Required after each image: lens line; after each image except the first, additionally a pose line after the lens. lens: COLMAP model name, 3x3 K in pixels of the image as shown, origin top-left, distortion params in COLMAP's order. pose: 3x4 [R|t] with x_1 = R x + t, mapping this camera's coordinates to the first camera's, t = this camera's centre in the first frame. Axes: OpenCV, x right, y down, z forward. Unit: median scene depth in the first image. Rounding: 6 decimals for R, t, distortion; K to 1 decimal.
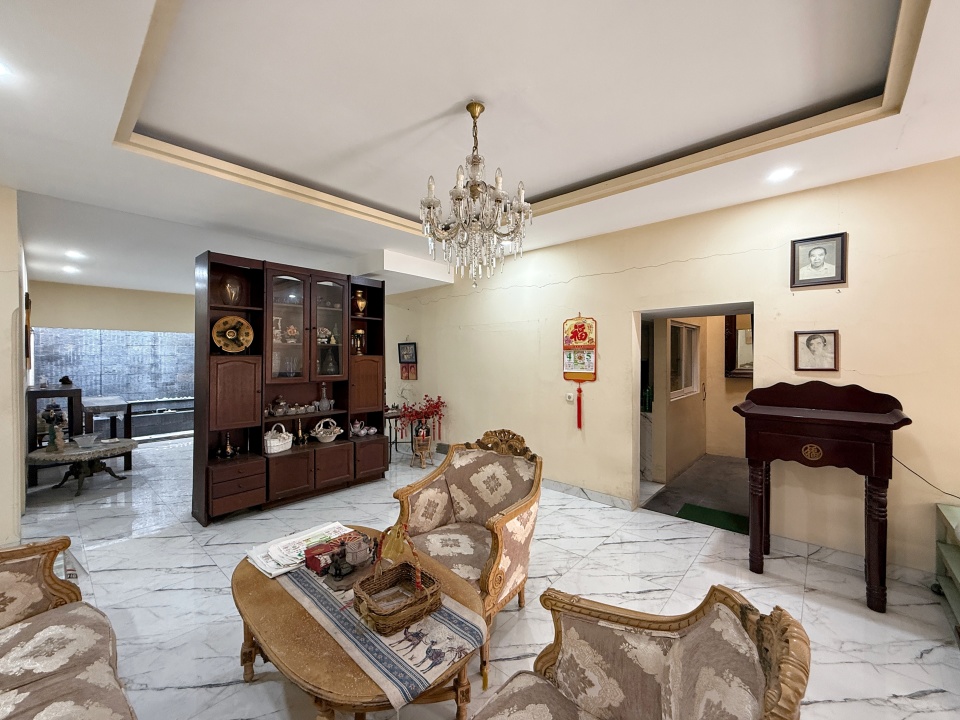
lens RADIAL K [[382.0, 0, 482.0], [0, 382.0, 357.2], [0, 0, 1]] dist [-0.002507, -0.000499]
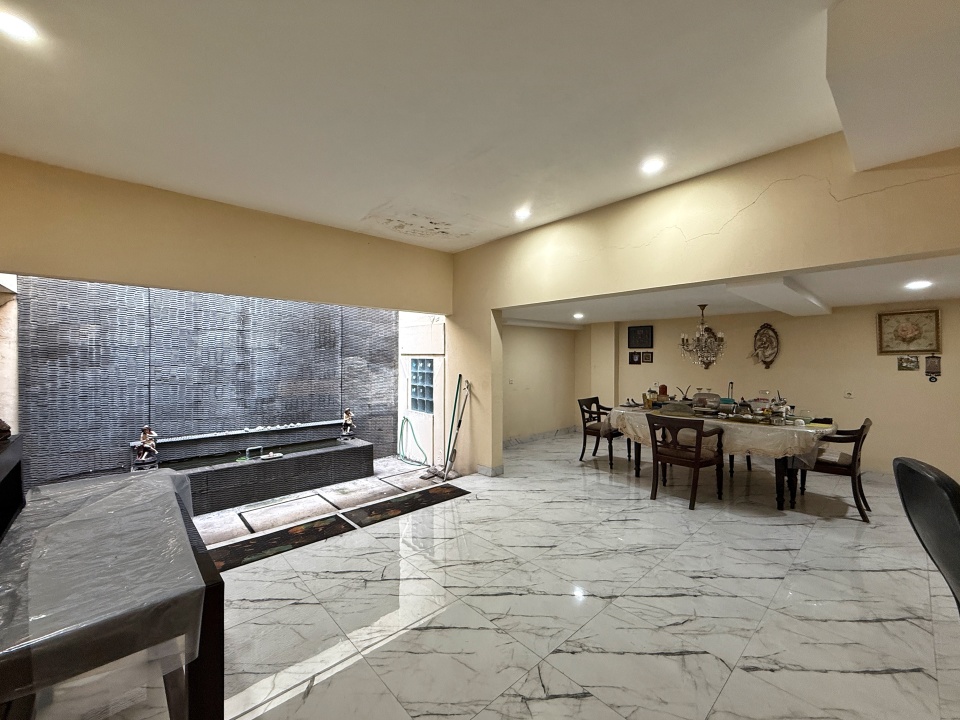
lens RADIAL K [[382.0, 0, 485.1], [0, 382.0, 357.6], [0, 0, 1]] dist [-0.002507, -0.000499]
pose [[0.994850, 0.001001, -0.101352, -0.470818], [-0.001479, 0.999988, -0.004635, 0.010256], [0.101346, 0.004761, 0.994840, 0.505007]]
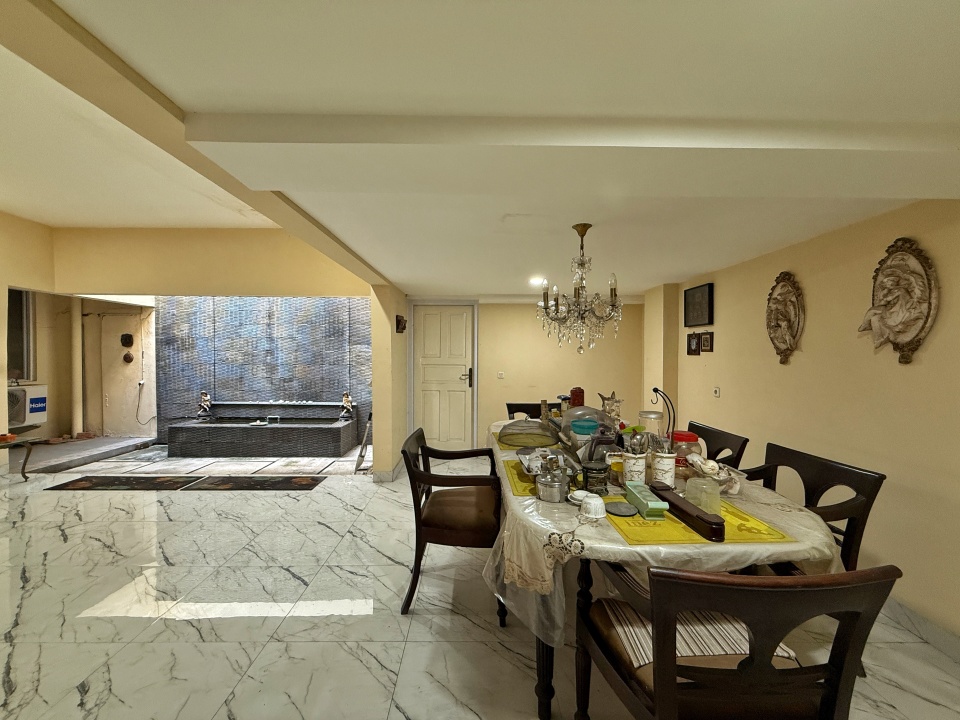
lens RADIAL K [[382.0, 0, 484.7], [0, 382.0, 360.7], [0, 0, 1]] dist [-0.002507, -0.000499]
pose [[0.679199, 0.018093, -0.733731, -0.085534], [-0.010125, 0.999832, 0.015282, 0.022090], [0.733884, -0.002951, 0.679268, 0.832963]]
